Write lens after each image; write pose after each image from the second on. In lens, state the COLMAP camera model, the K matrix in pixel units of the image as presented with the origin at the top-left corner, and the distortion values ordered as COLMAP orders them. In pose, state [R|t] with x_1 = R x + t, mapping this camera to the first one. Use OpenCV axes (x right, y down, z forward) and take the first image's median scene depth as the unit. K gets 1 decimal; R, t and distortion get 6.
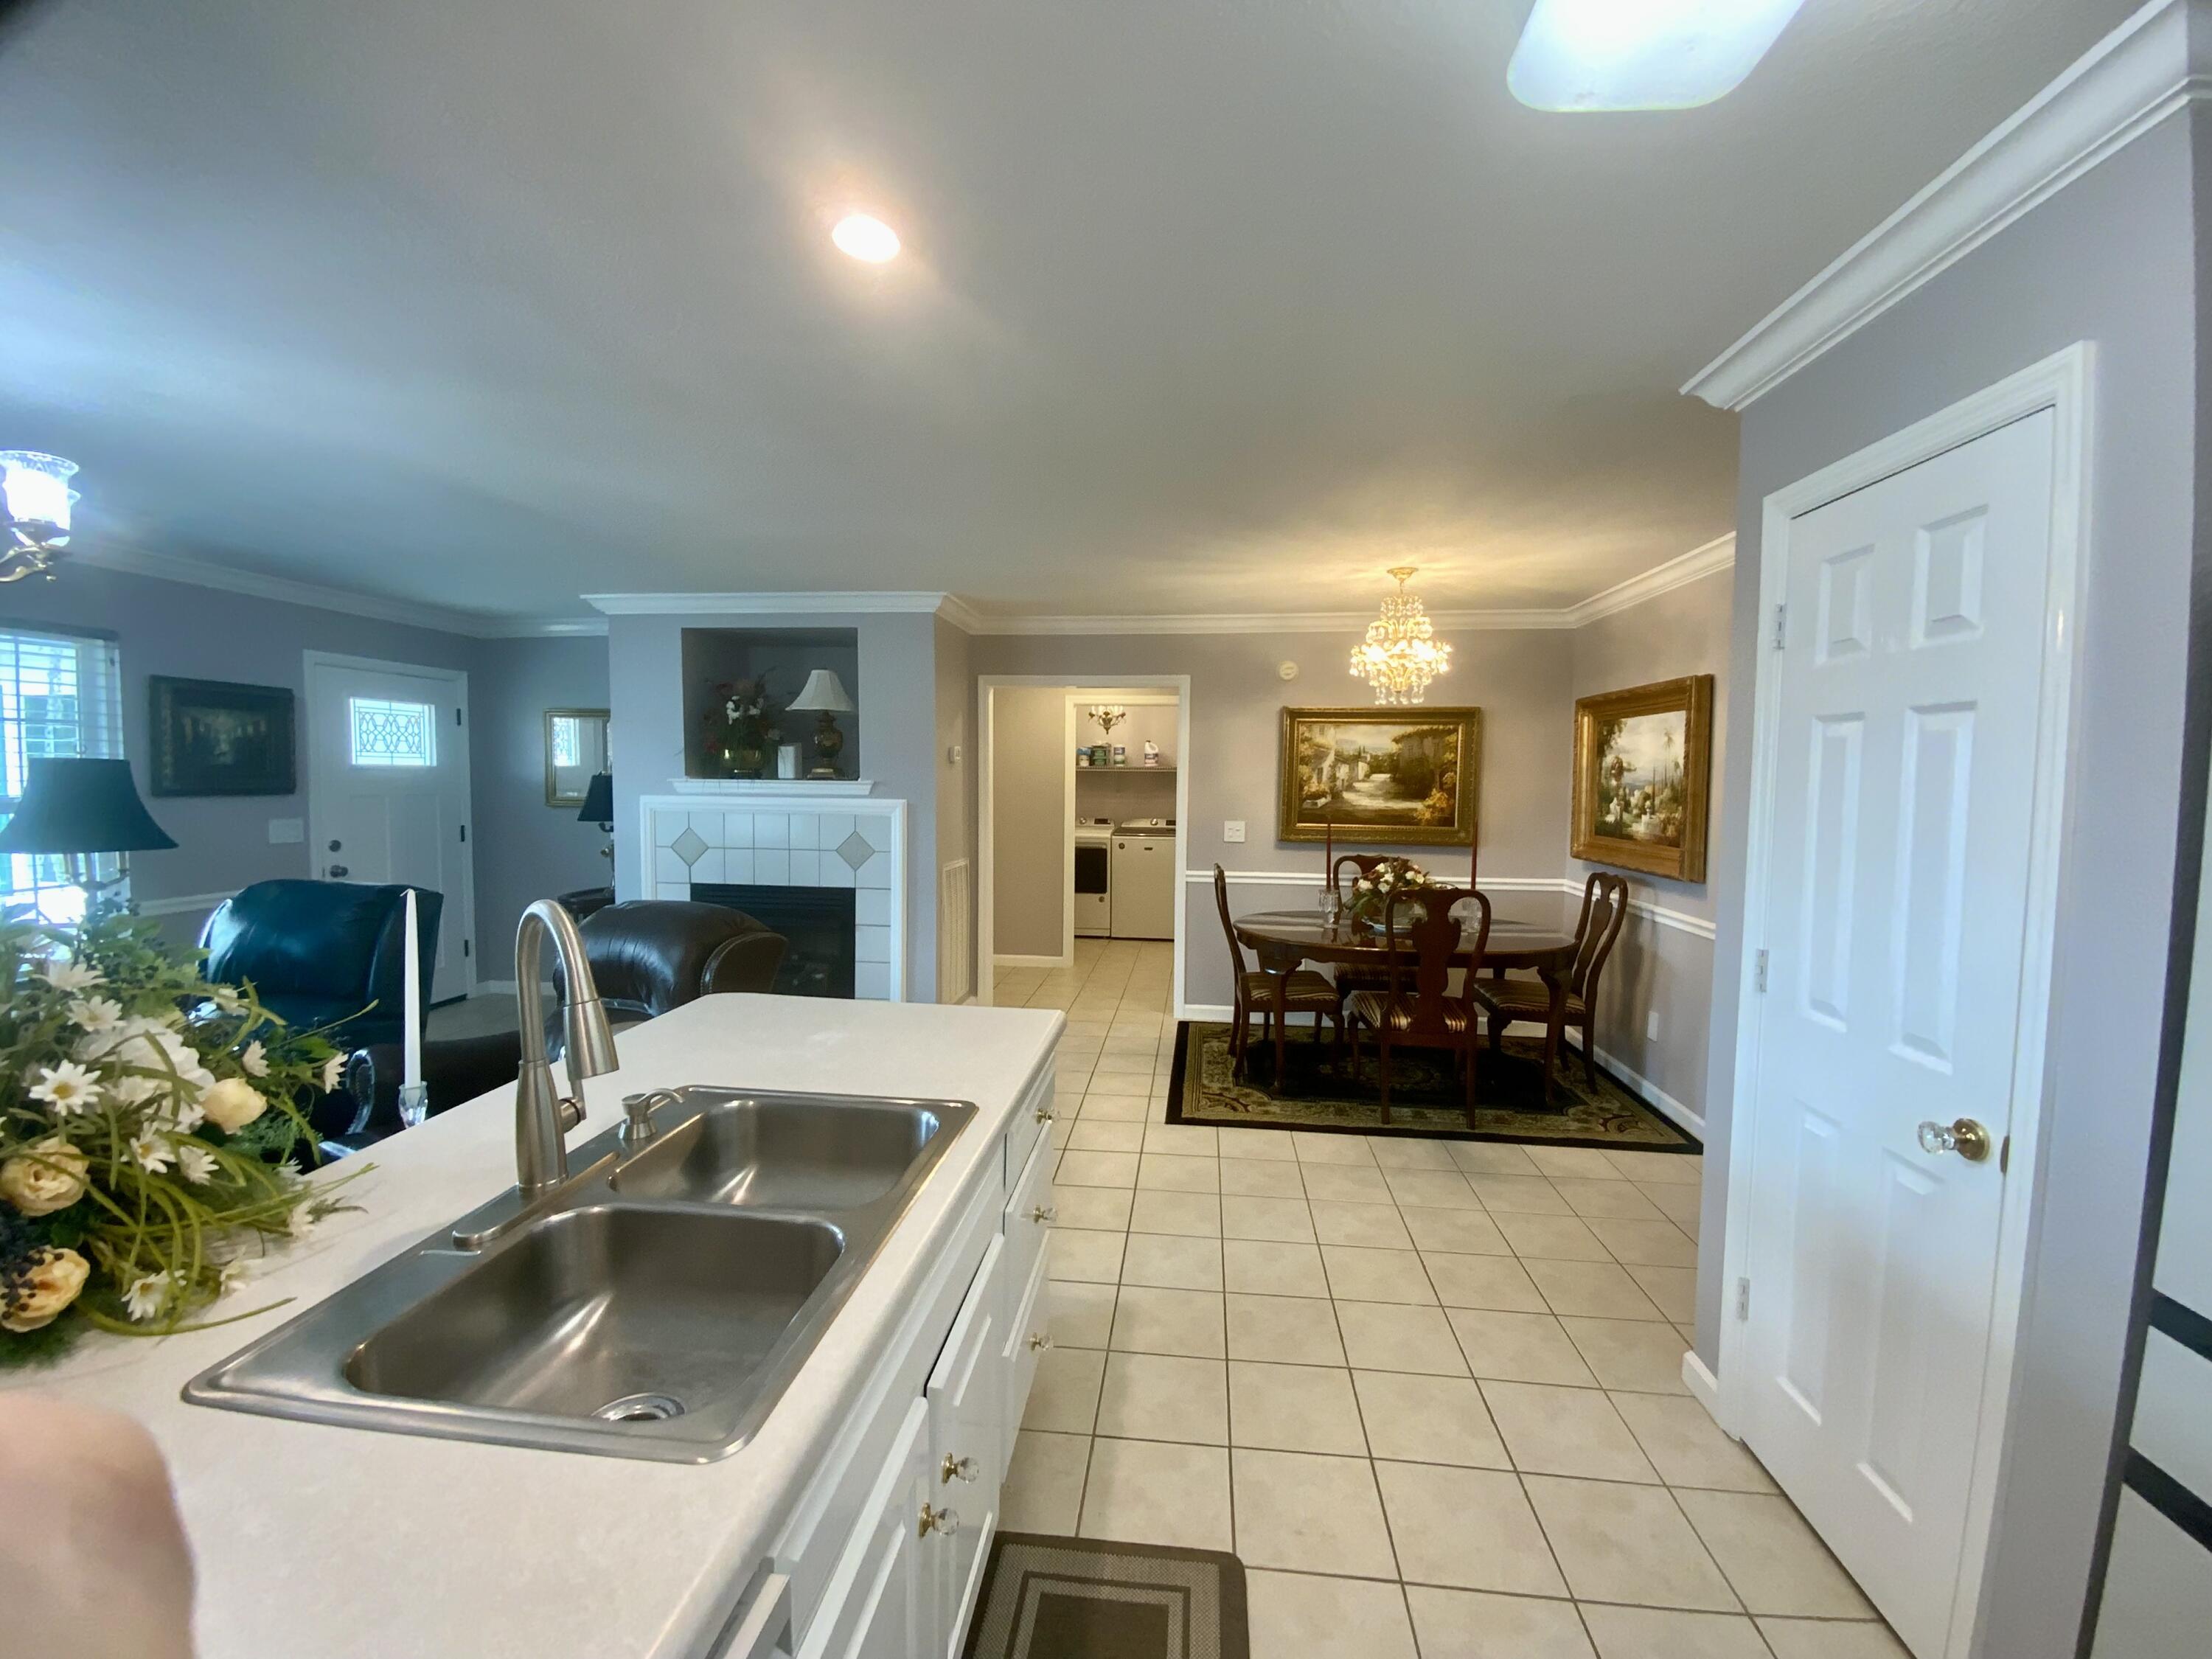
lens RADIAL K [[888.2, 0, 1108.7], [0, 888.2, 833.3], [0, 0, 1]] dist [0.030528, -0.021410]
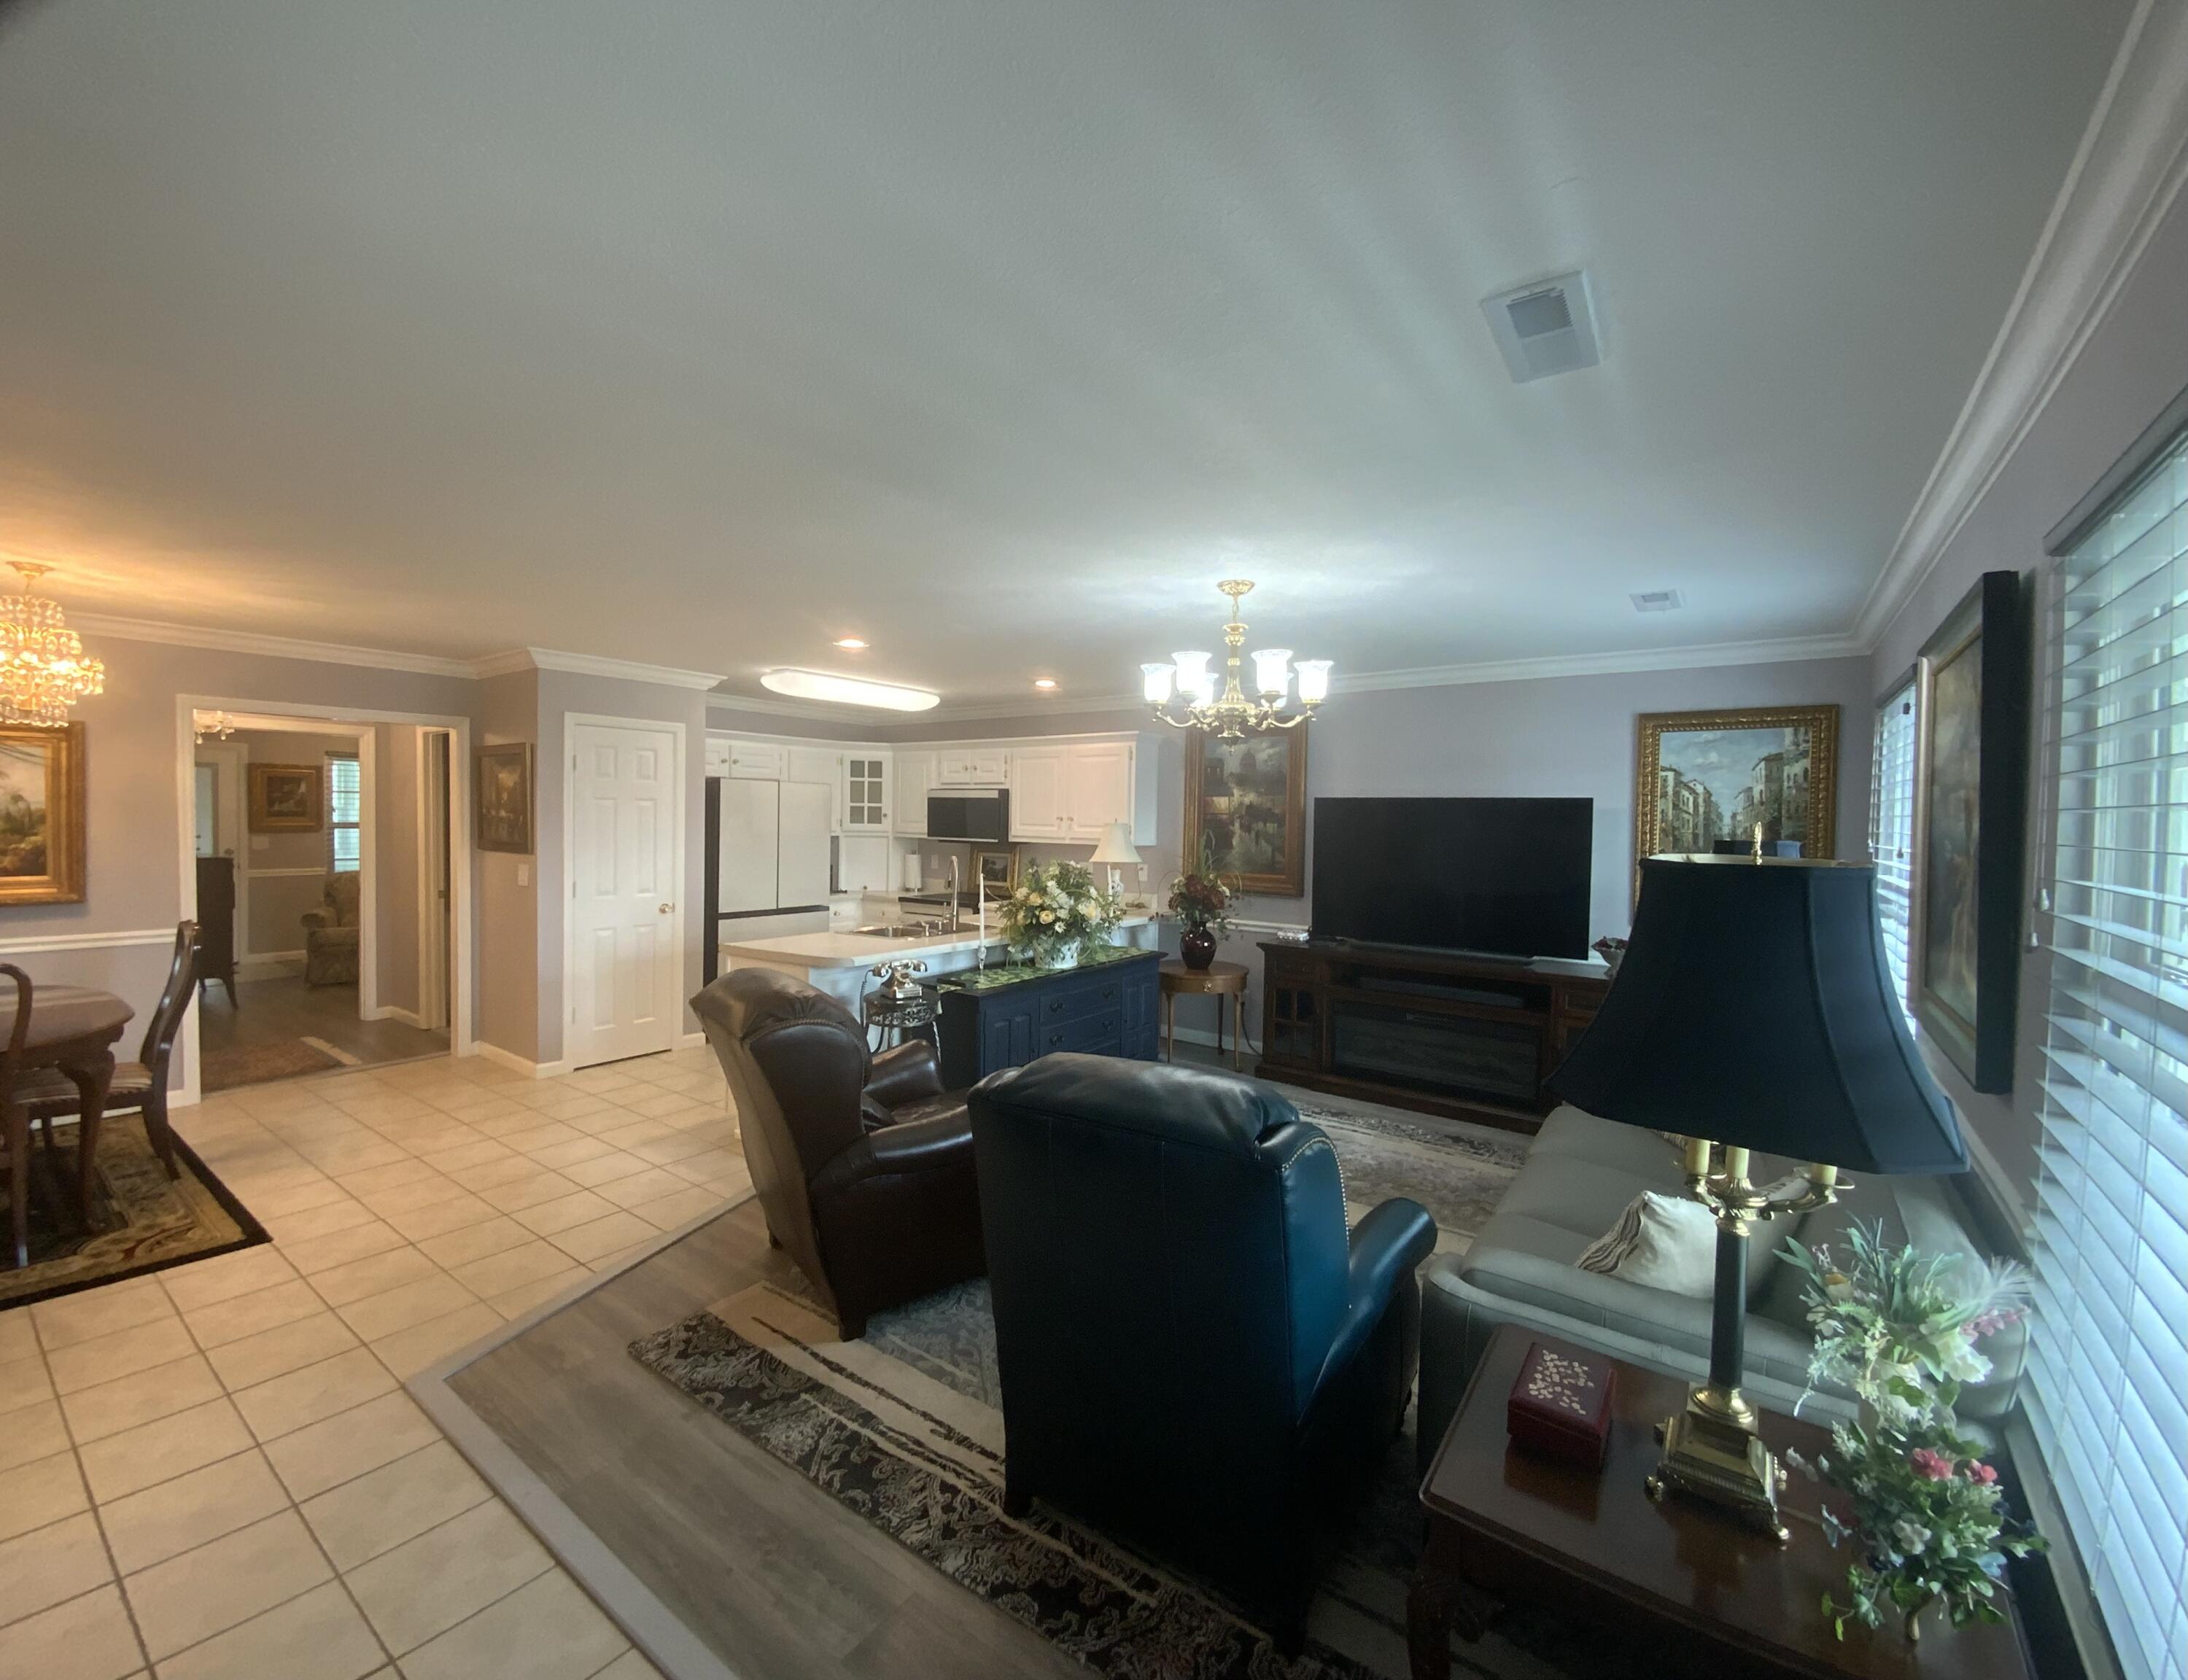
lens RADIAL K [[904.1, 0, 1094.0], [0, 904.1, 840.0], [0, 0, 1]] dist [0.025816, -0.022803]
pose [[-0.874428, -0.037643, 0.483694, -0.784969], [0.004918, 0.996246, 0.086423, -0.089412], [-0.485131, 0.077949, -0.870960, 1.051094]]
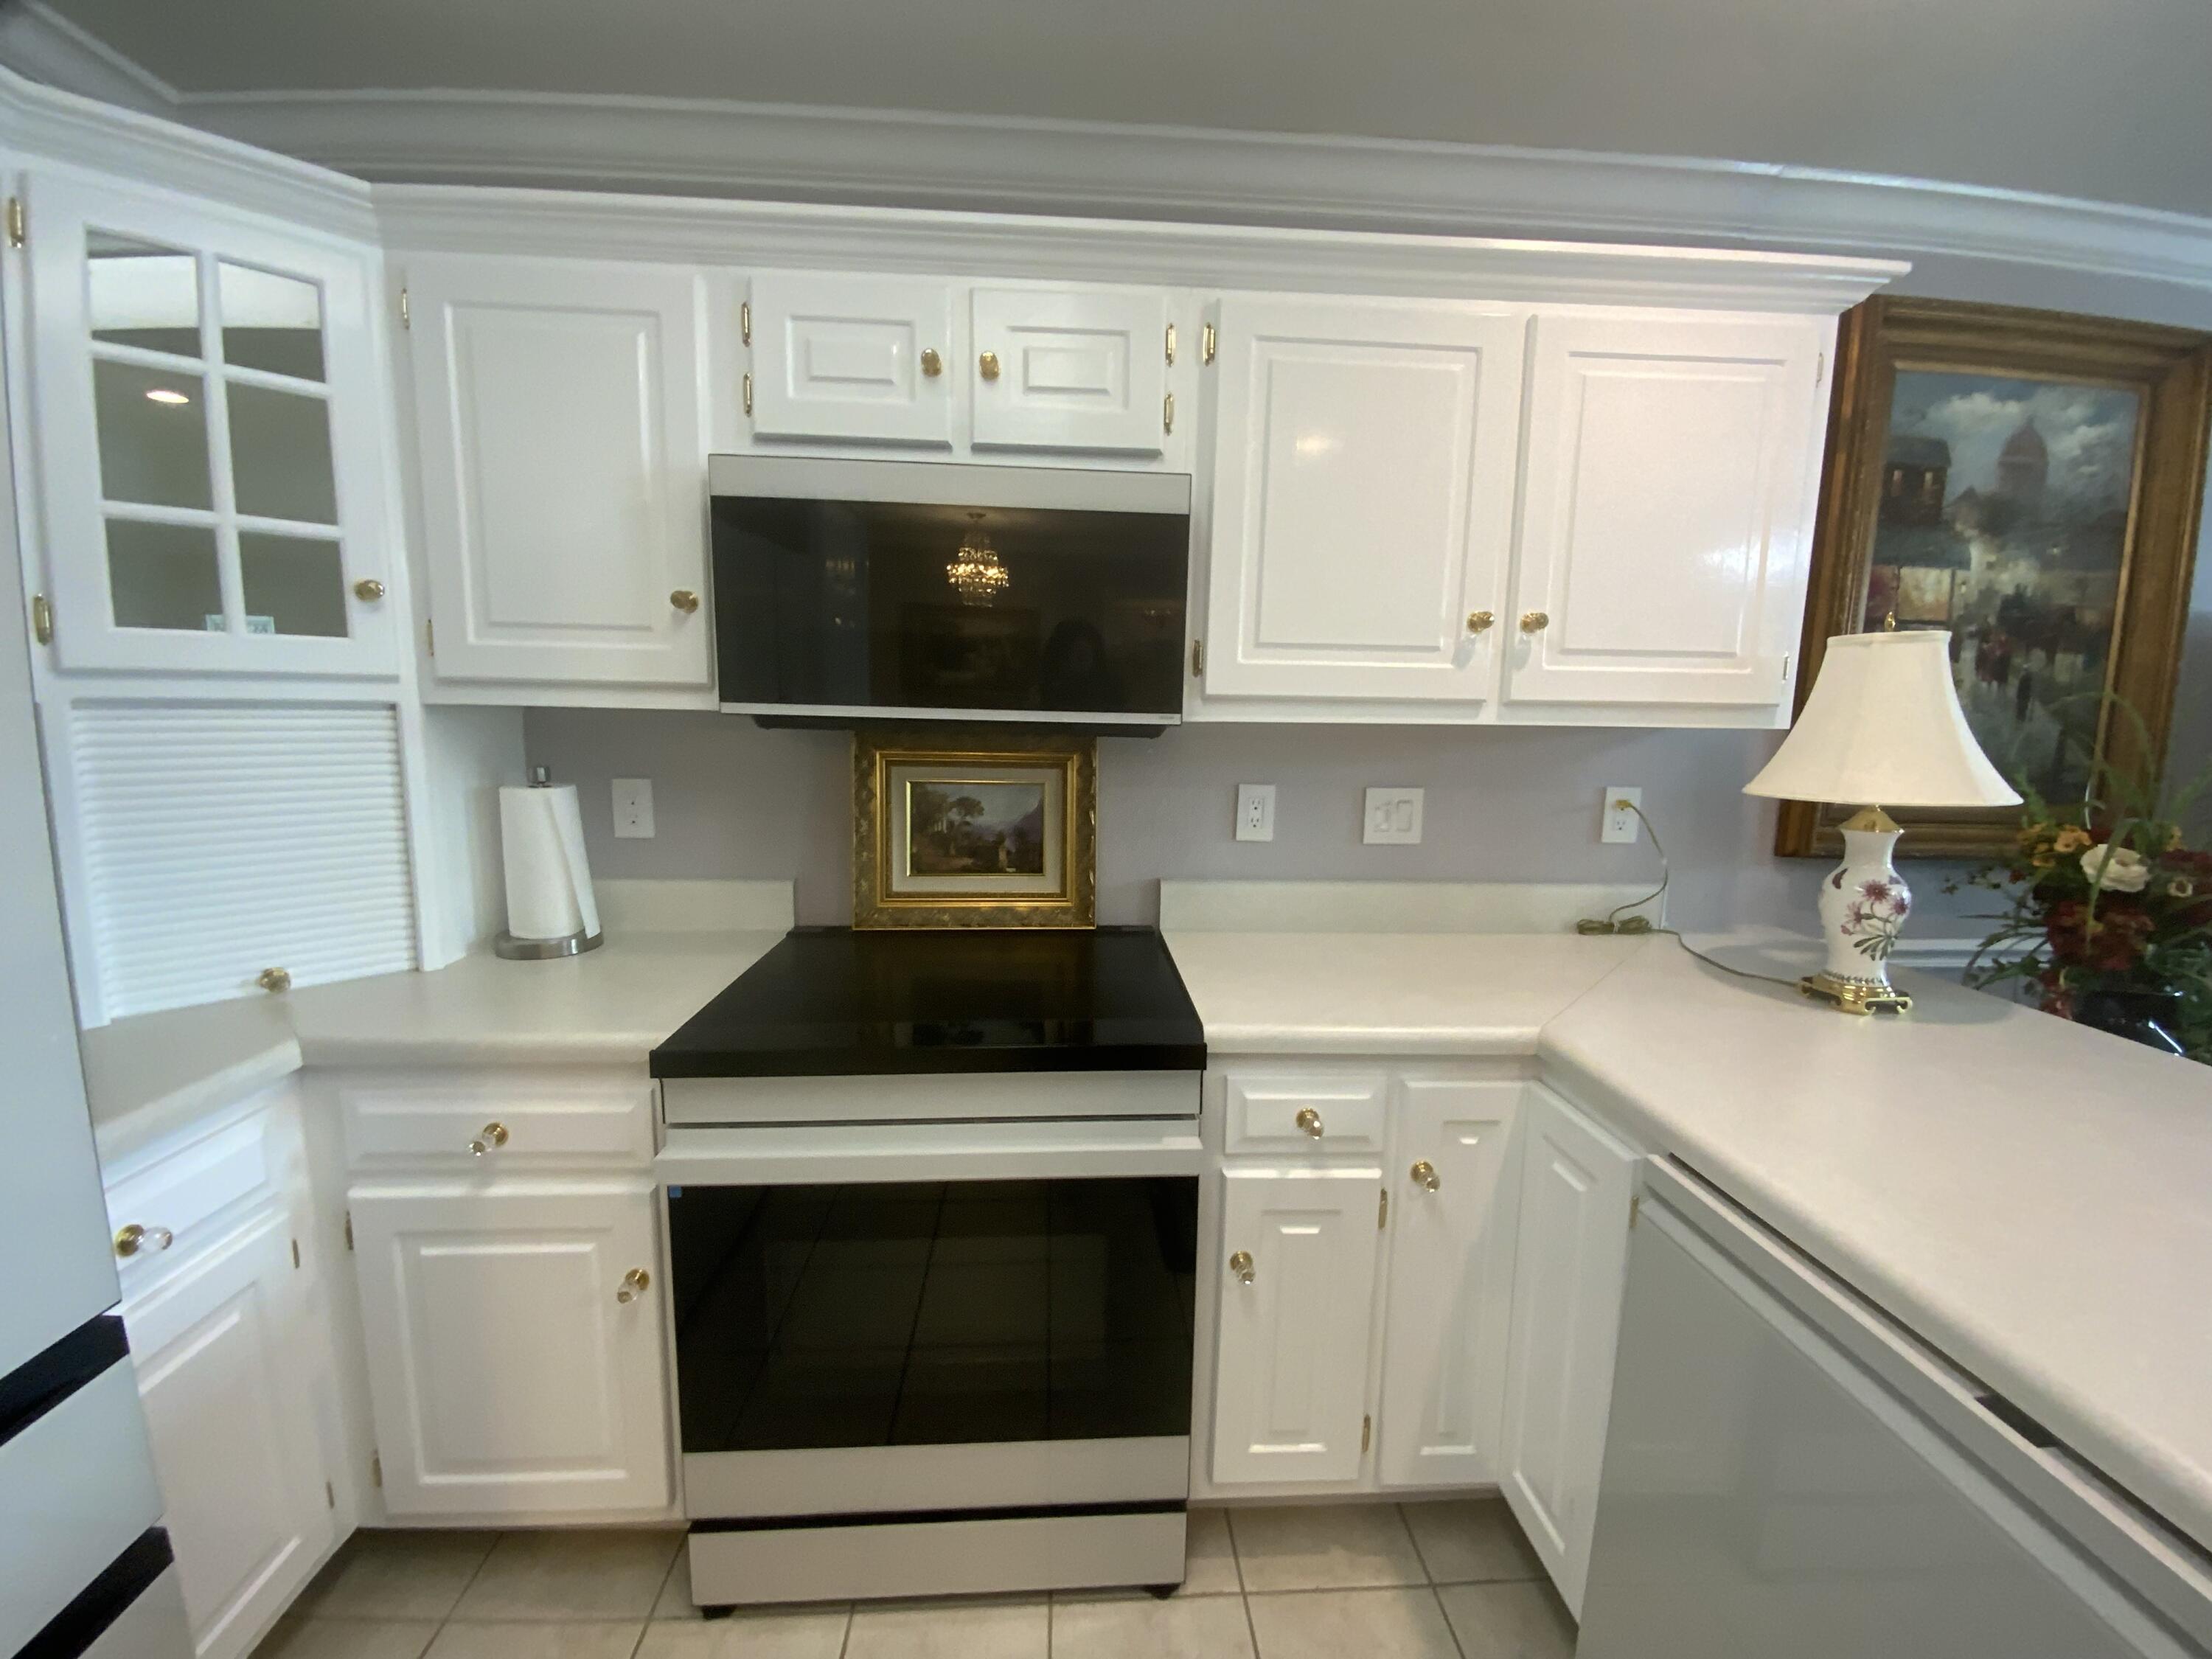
lens RADIAL K [[887.2, 0, 1113.0], [0, 887.2, 829.3], [0, 0, 1]] dist [0.027363, -0.021574]
pose [[-0.984718, -0.003947, -0.174111, 0.100068], [-0.039509, 0.978741, 0.201258, 0.008861], [0.169615, 0.205062, -0.963940, 0.199158]]
